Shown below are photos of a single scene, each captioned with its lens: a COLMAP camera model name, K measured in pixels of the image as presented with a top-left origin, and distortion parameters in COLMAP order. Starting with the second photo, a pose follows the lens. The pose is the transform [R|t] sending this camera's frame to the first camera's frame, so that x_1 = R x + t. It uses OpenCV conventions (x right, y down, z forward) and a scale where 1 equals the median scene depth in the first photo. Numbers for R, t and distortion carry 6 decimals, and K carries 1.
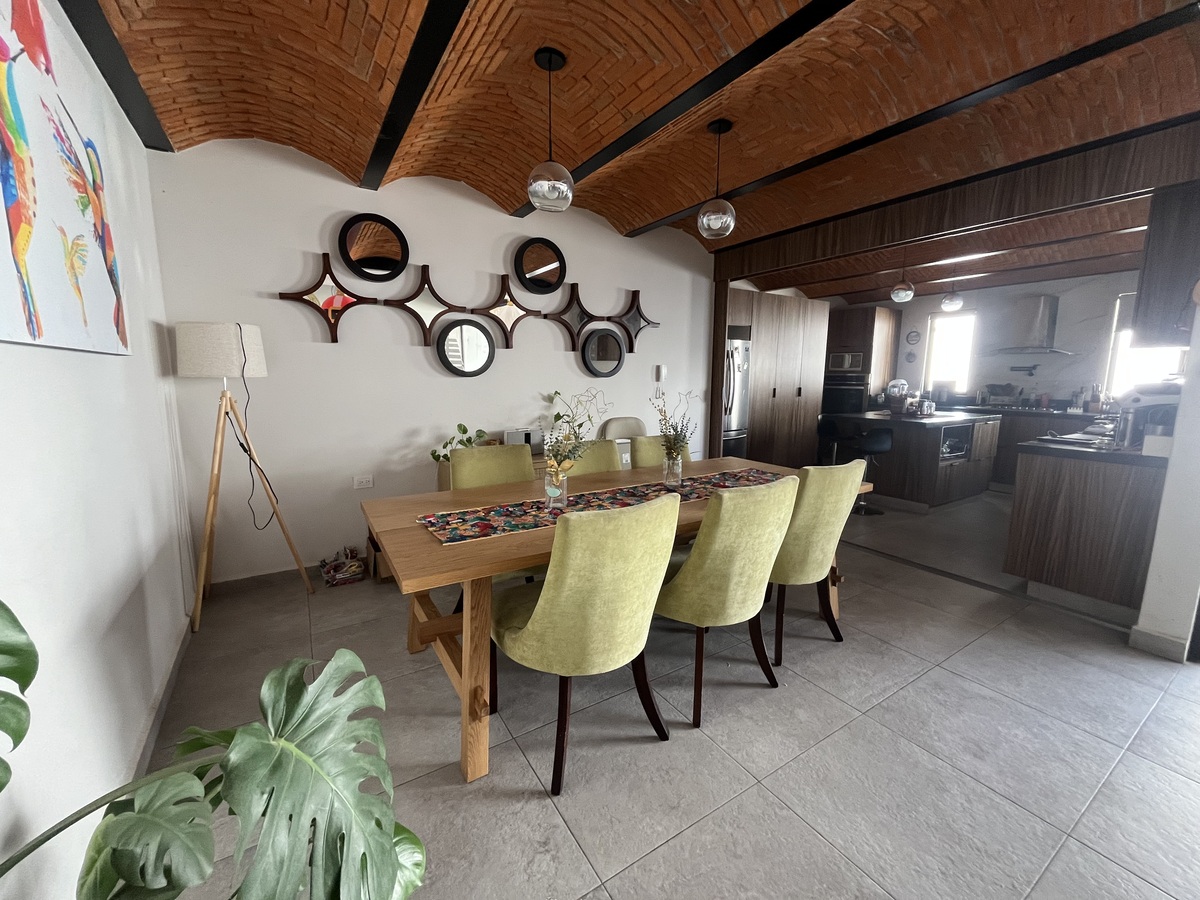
lens RADIAL K [[485.8, 0, 602.2], [0, 485.8, 447.3], [0, 0, 1]] dist [-0.001928, -0.000133]
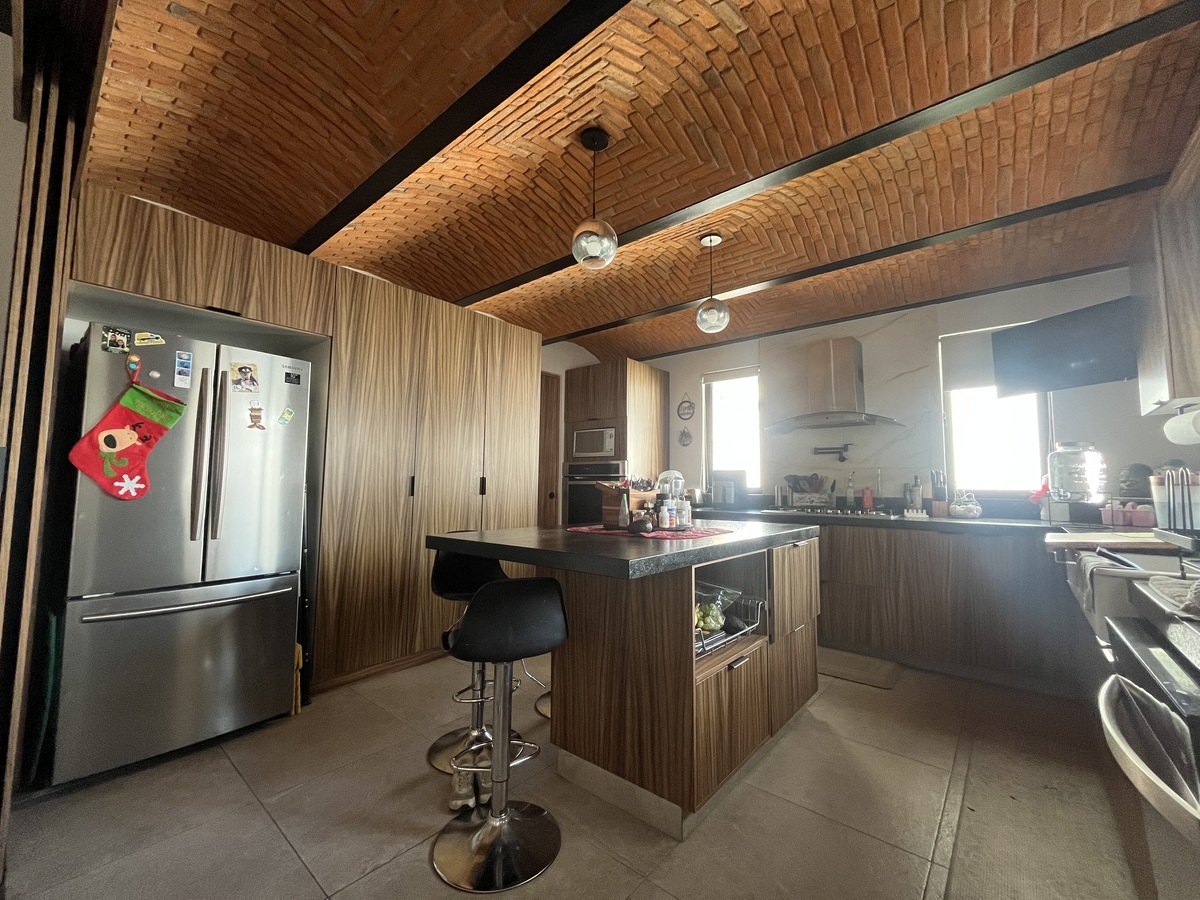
lens RADIAL K [[461.1, 0, 604.2], [0, 461.1, 450.6], [0, 0, 1]] dist [-0.023829, 0.000030]
pose [[0.958807, 0.027842, 0.282690, 0.491902], [0.036135, 0.975145, -0.218601, -0.048231], [-0.281750, 0.219812, 0.933970, 0.623495]]
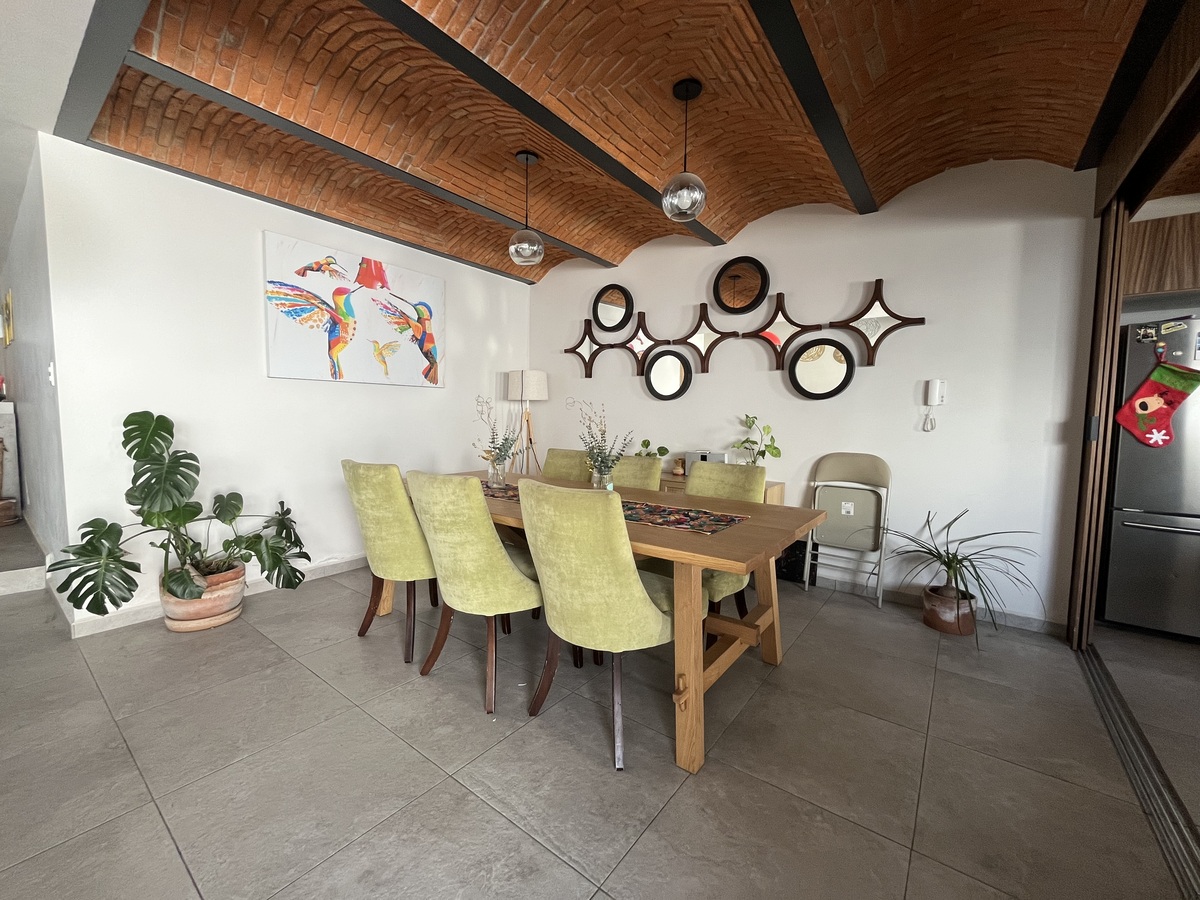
lens RADIAL K [[485.8, 0, 602.2], [0, 485.8, 447.3], [0, 0, 1]] dist [-0.001928, -0.000133]
pose [[0.352268, 0.085656, -0.931971, 0.517065], [-0.129510, 0.990684, 0.042099, -0.044092], [0.926895, 0.105869, 0.360080, 0.318703]]
